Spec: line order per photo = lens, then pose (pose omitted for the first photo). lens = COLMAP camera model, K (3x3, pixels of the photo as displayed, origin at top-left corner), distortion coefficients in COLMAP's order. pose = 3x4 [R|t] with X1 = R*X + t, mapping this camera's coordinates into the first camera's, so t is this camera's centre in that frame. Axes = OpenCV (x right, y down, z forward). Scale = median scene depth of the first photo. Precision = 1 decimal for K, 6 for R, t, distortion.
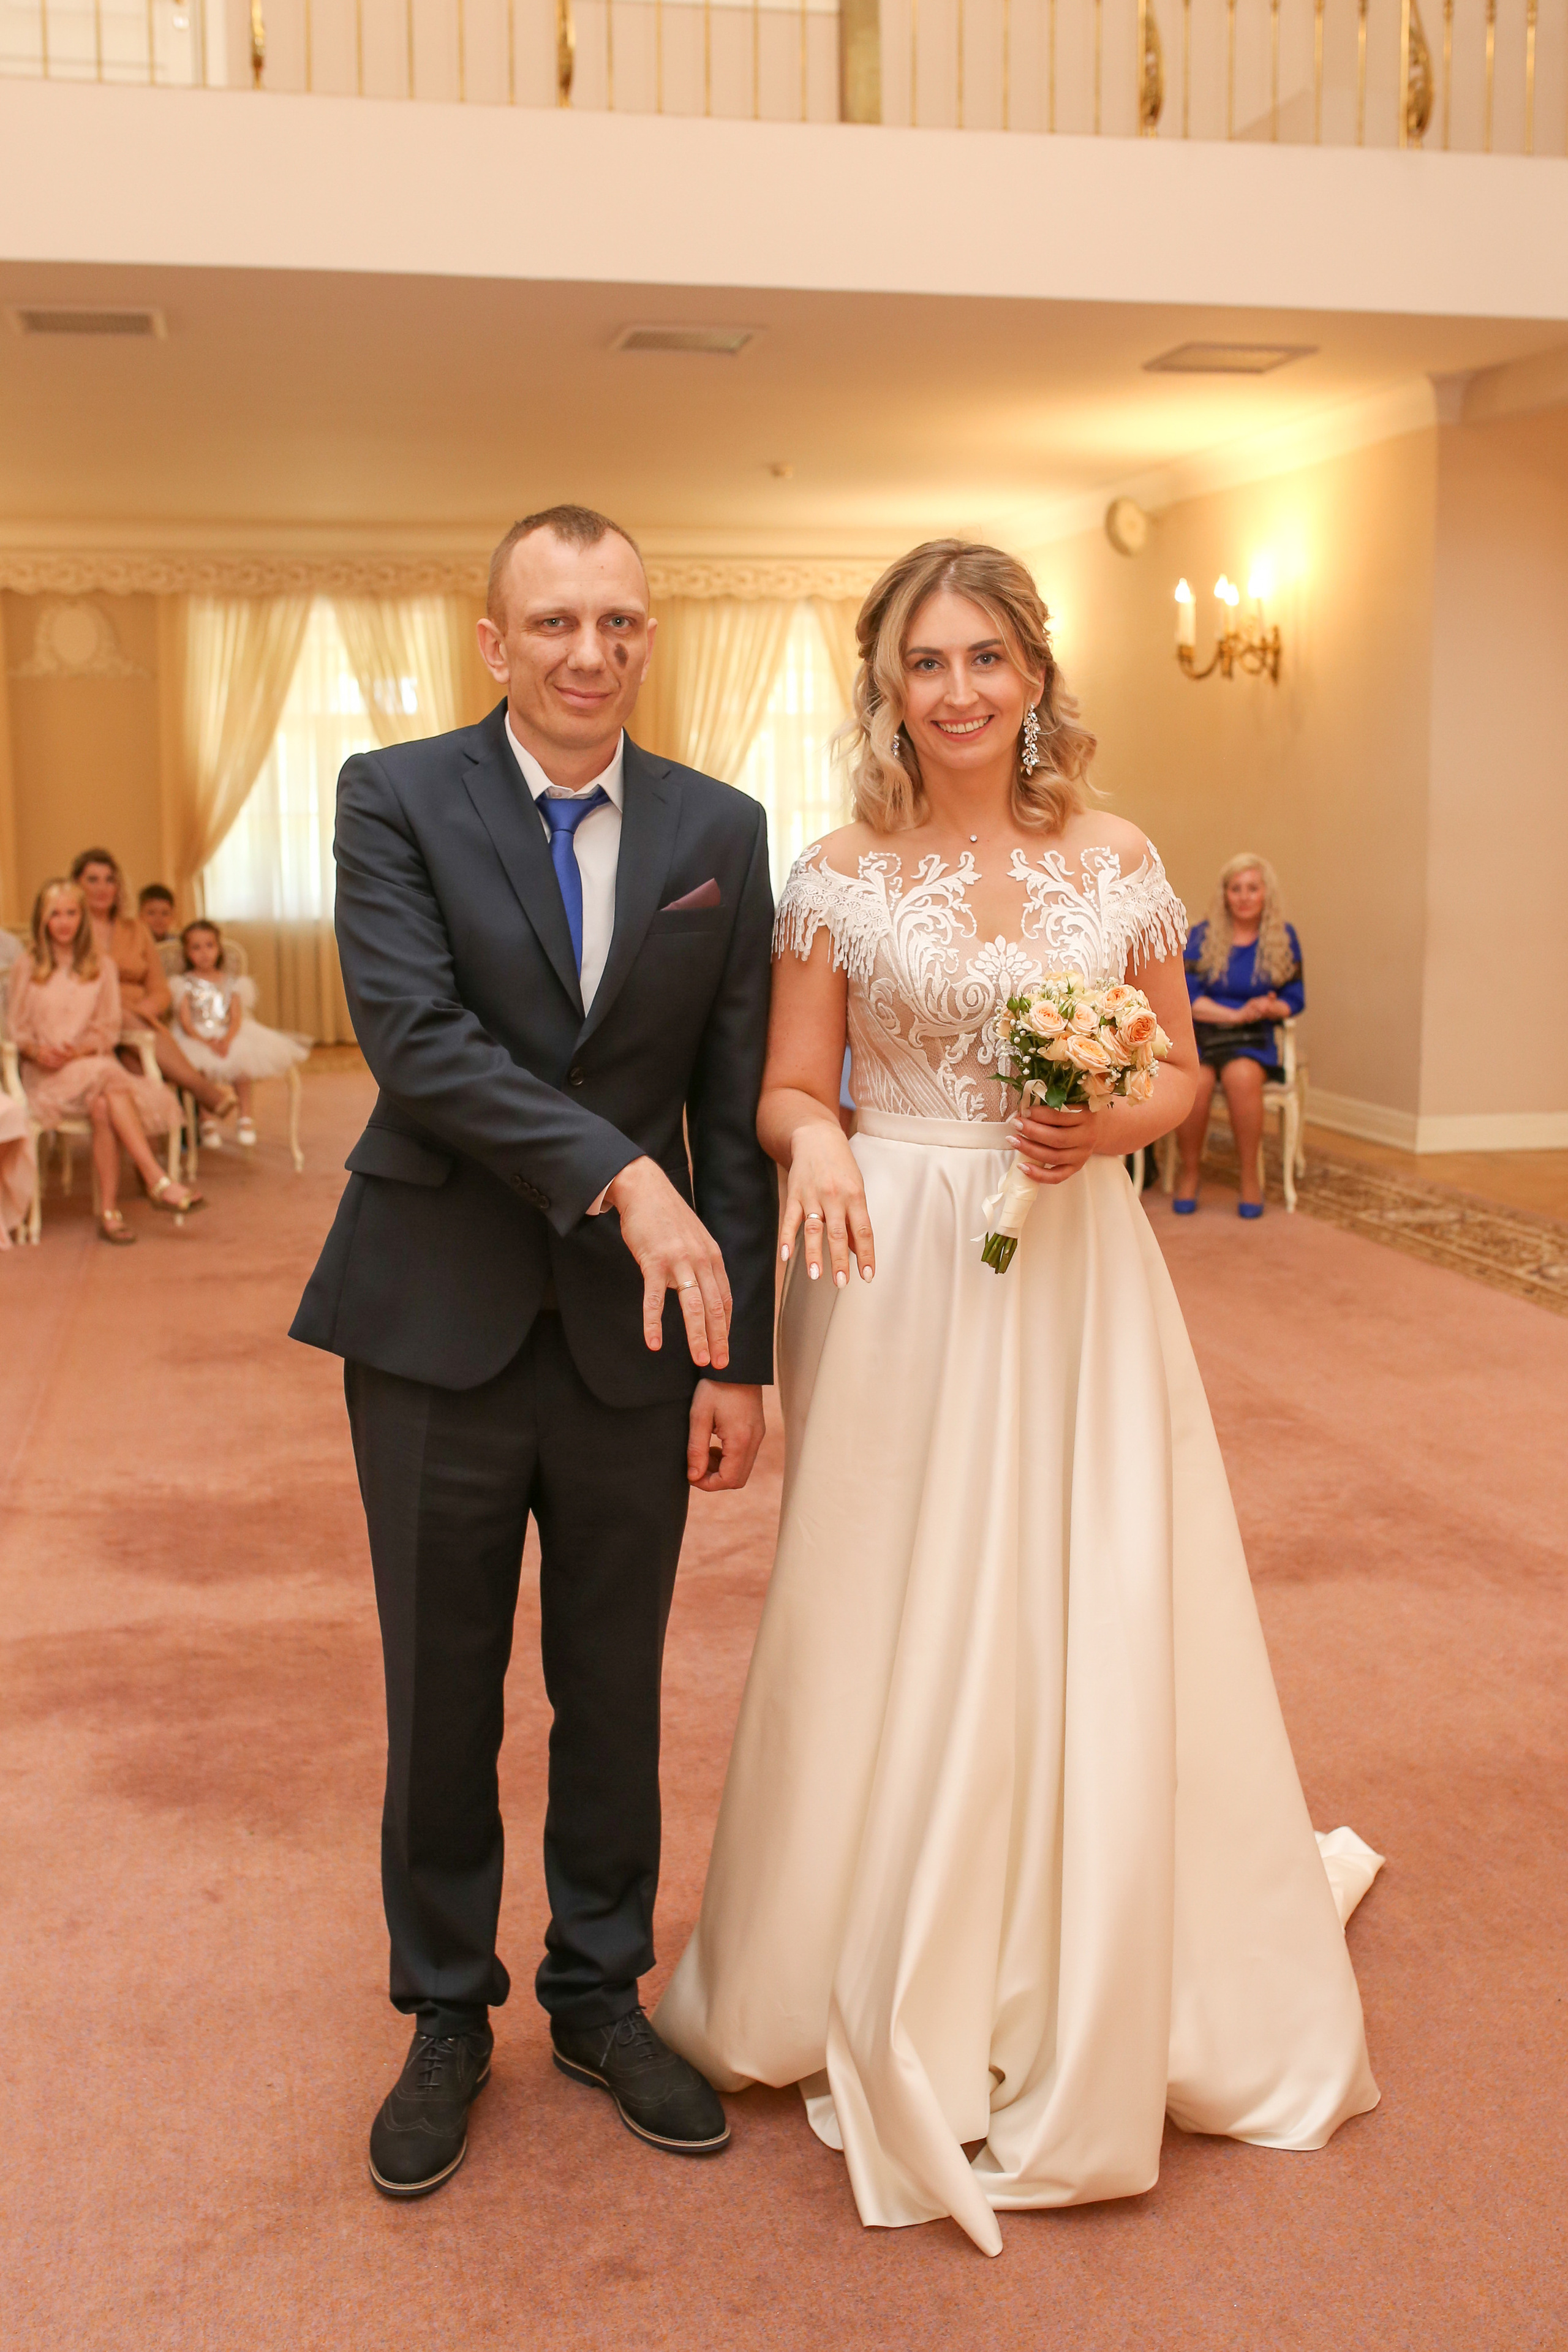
lens RADIAL K [[2394.6, 0, 761.7], [0, 2394.6, 1155.5], [0, 0, 1]] dist [-0.041178, 0.017197]
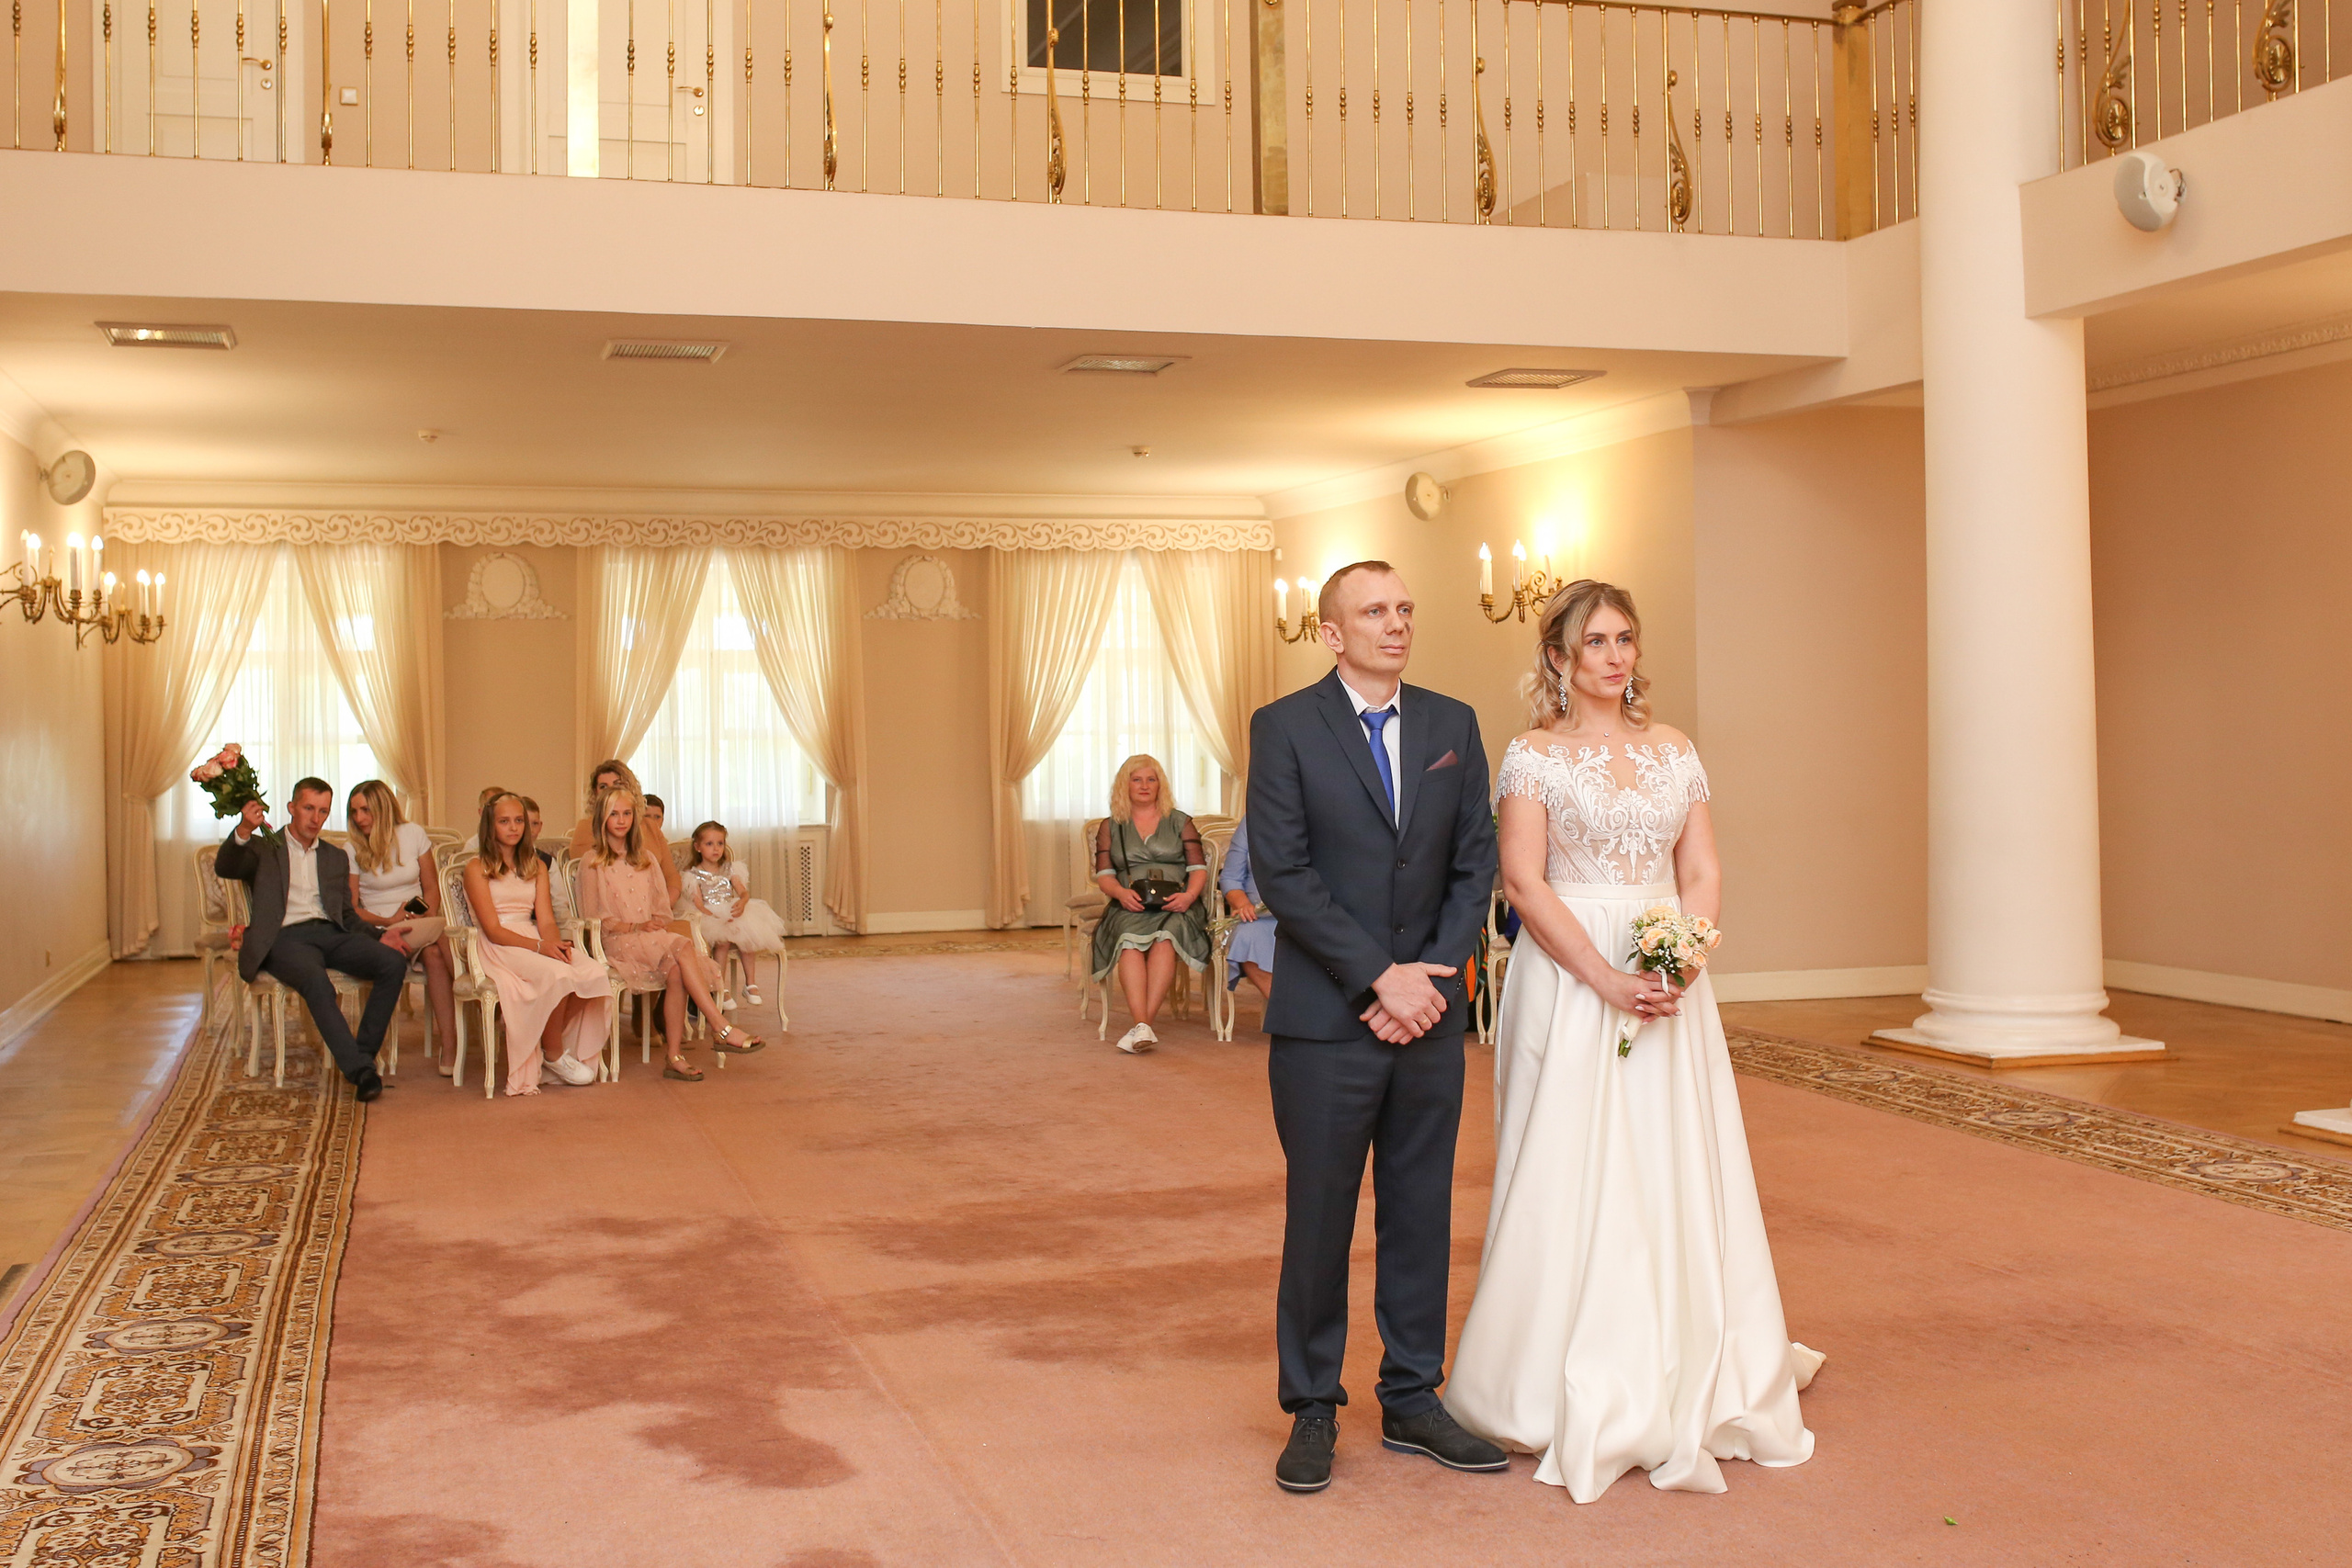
lens RADIAL K [[2394.3, 0, 1128.3], [0, 2394.3, 731.9], [0, 0, 1]] dist [-0.041178, 0.017197]
pose [[0.997149, -0.005849, 0.075235, -0.076915], [0.016663, 0.989448, -0.143930, 0.022951], [-0.073599, 0.144773, 0.986724, -0.145871]]
